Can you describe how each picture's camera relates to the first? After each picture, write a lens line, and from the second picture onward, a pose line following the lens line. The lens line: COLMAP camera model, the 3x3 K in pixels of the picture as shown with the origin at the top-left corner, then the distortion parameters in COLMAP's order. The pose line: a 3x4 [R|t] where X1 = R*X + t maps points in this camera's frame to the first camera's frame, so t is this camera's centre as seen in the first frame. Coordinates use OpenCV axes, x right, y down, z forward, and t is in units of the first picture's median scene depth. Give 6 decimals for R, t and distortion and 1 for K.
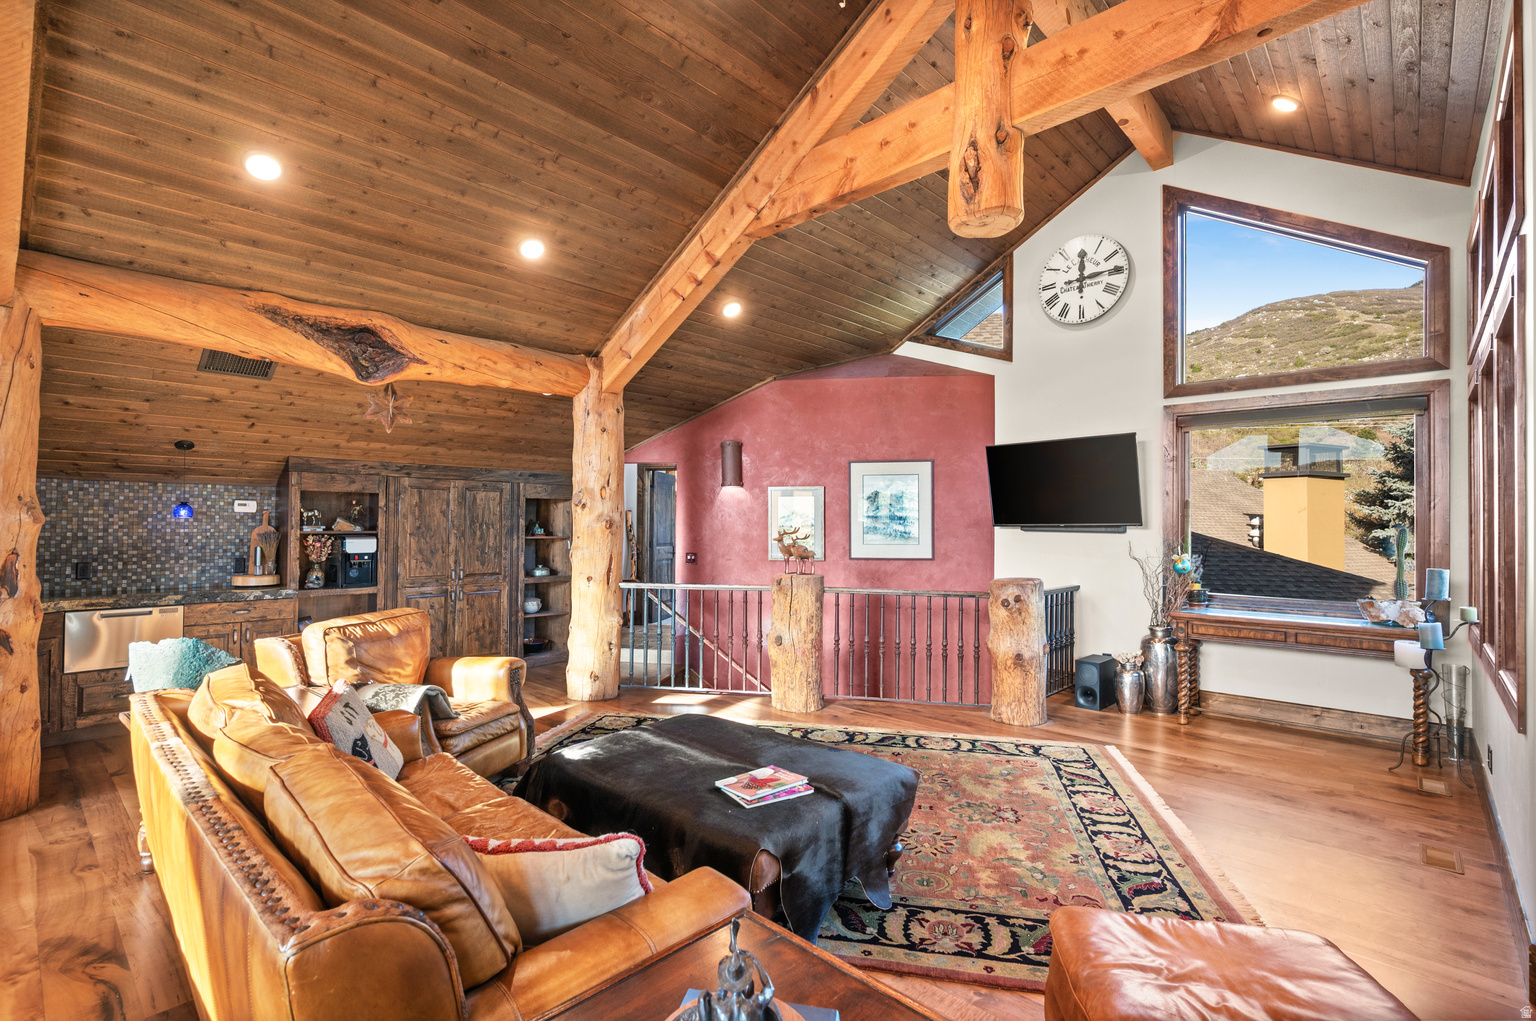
lens RADIAL K [[704.2, 0, 771.0], [0, 704.2, 516.2], [0, 0, 1]] dist [-0.001702, 0.000045]
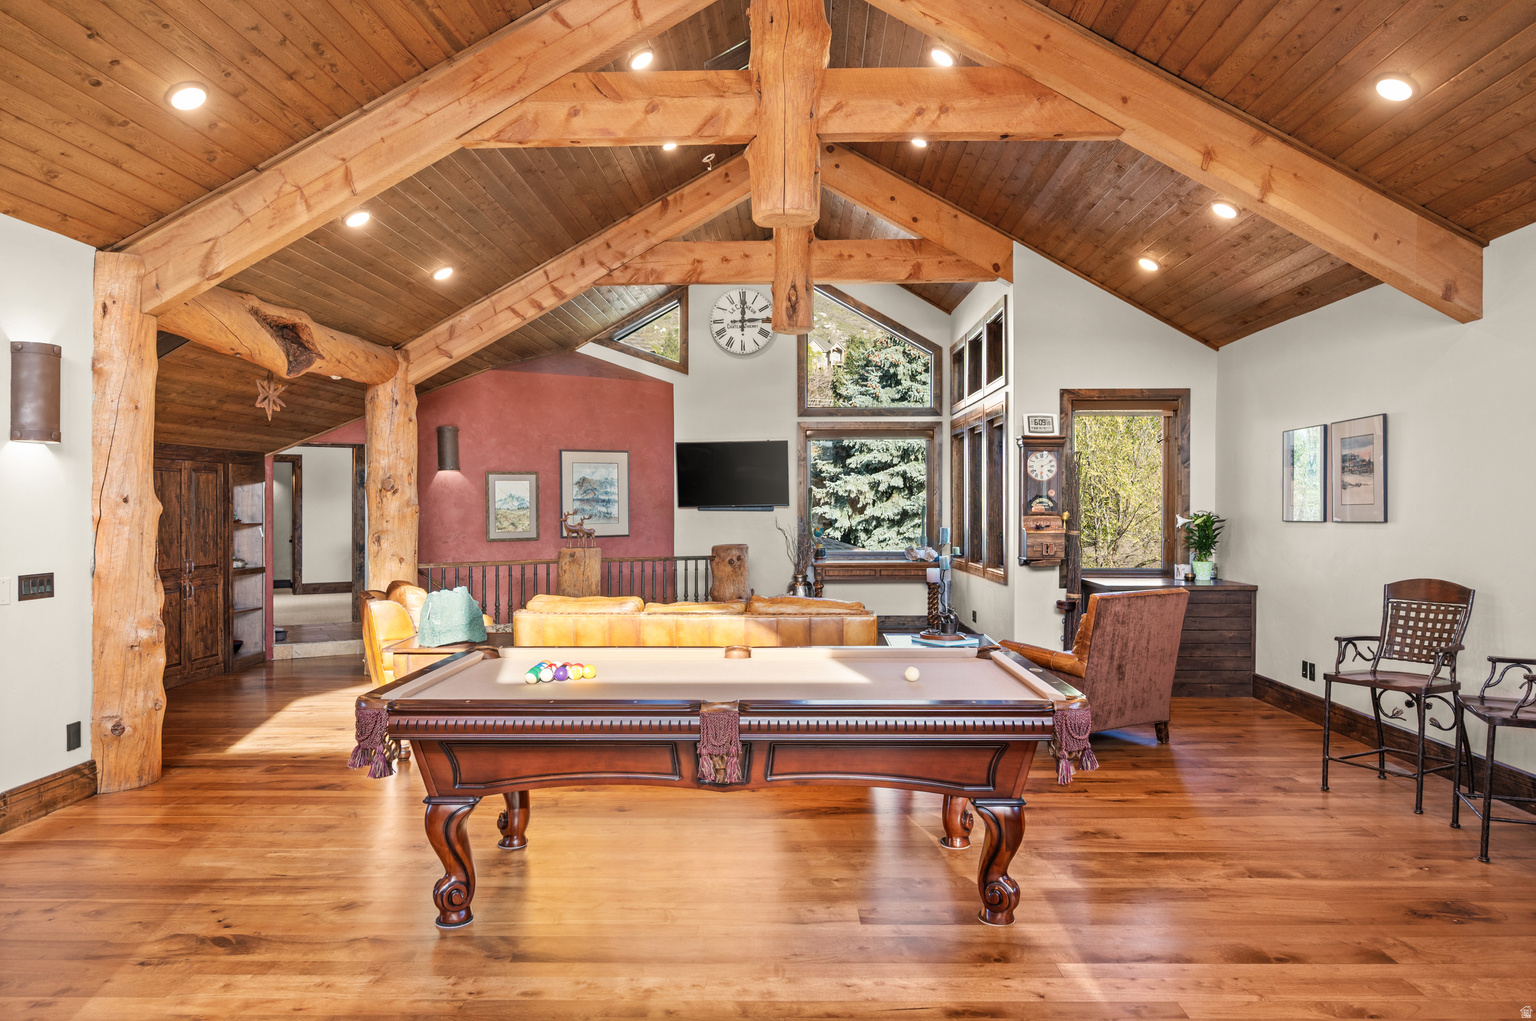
lens RADIAL K [[973.4, 0, 770.1], [0, 973.4, 509.3], [0, 0, 1]] dist [-0.000310, -0.000046]
pose [[0.752235, -0.010993, 0.658803, -0.929448], [-0.000229, 0.999856, 0.016946, -0.014471], [-0.658895, -0.012898, 0.752125, -0.535366]]
